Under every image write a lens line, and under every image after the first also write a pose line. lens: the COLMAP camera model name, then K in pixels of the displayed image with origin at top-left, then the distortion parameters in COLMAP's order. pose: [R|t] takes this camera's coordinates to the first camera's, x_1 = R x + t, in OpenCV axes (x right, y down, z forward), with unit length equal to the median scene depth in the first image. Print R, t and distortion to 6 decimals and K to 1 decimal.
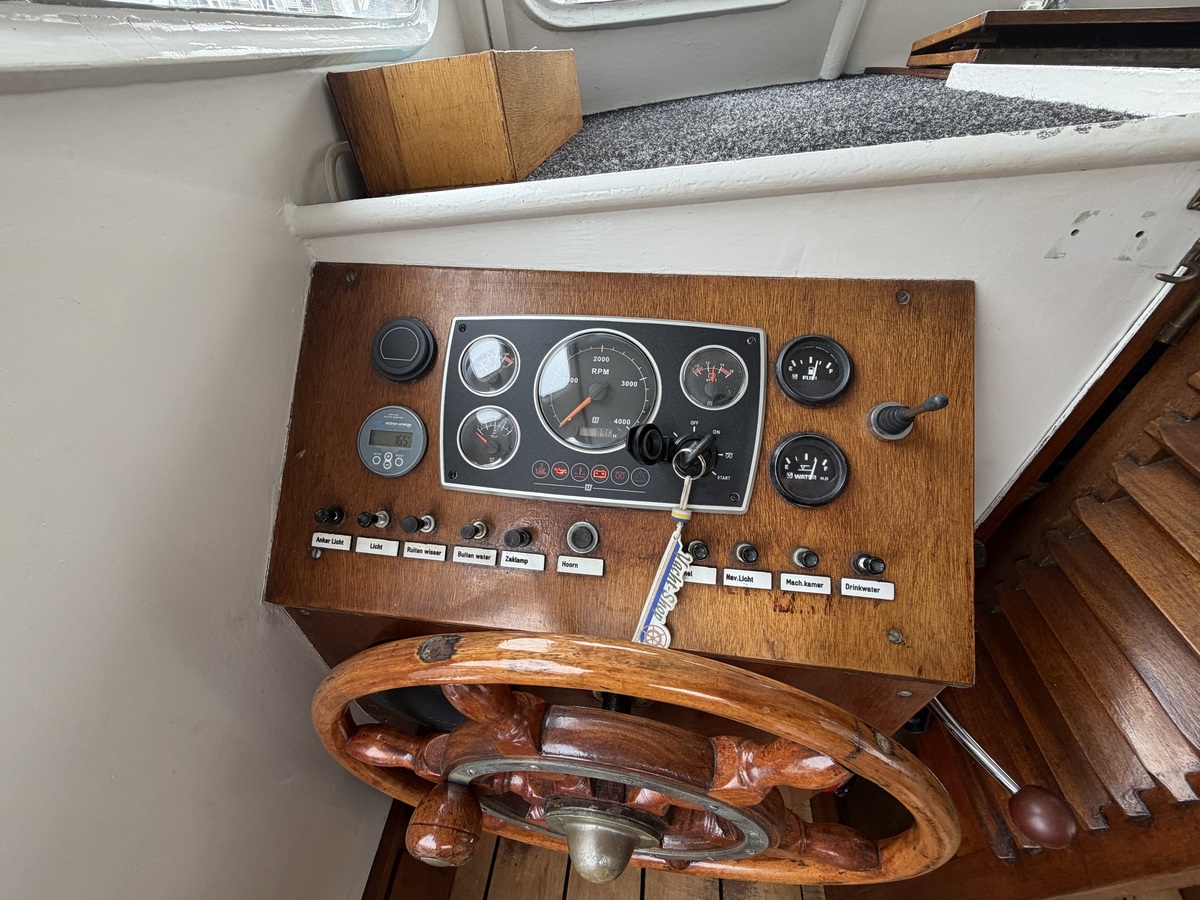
lens RADIAL K [[473.3, 0, 594.9], [0, 473.3, 450.6], [0, 0, 1]] dist [0.001103, -0.000186]
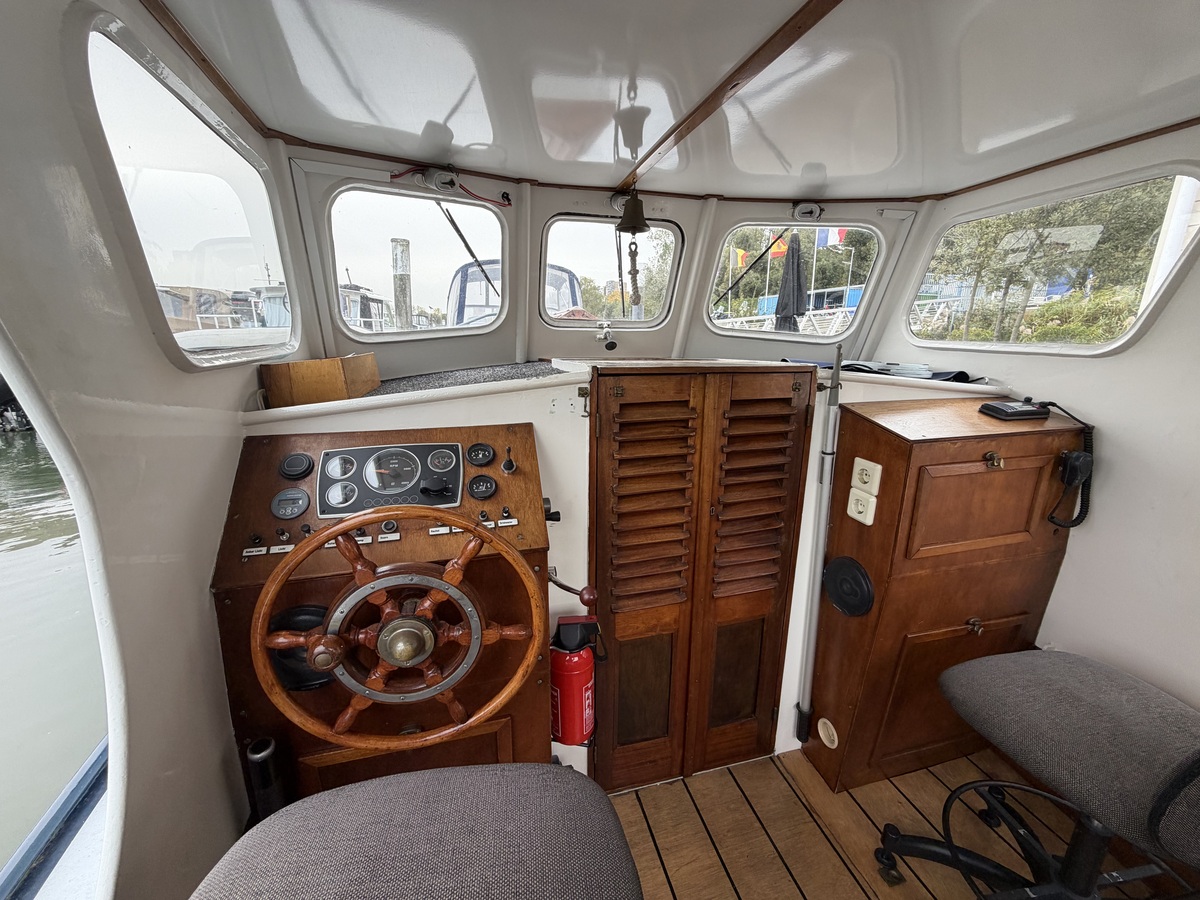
lens RADIAL K [[473.3, 0, 599.0], [0, 473.3, 450.6], [0, 0, 1]] dist [0.001103, -0.000186]
pose [[0.919551, -0.074029, 0.385934, 0.048278], [0.242317, 0.879976, -0.408564, 1.011196], [-0.309367, 0.469214, 0.827122, -1.352809]]
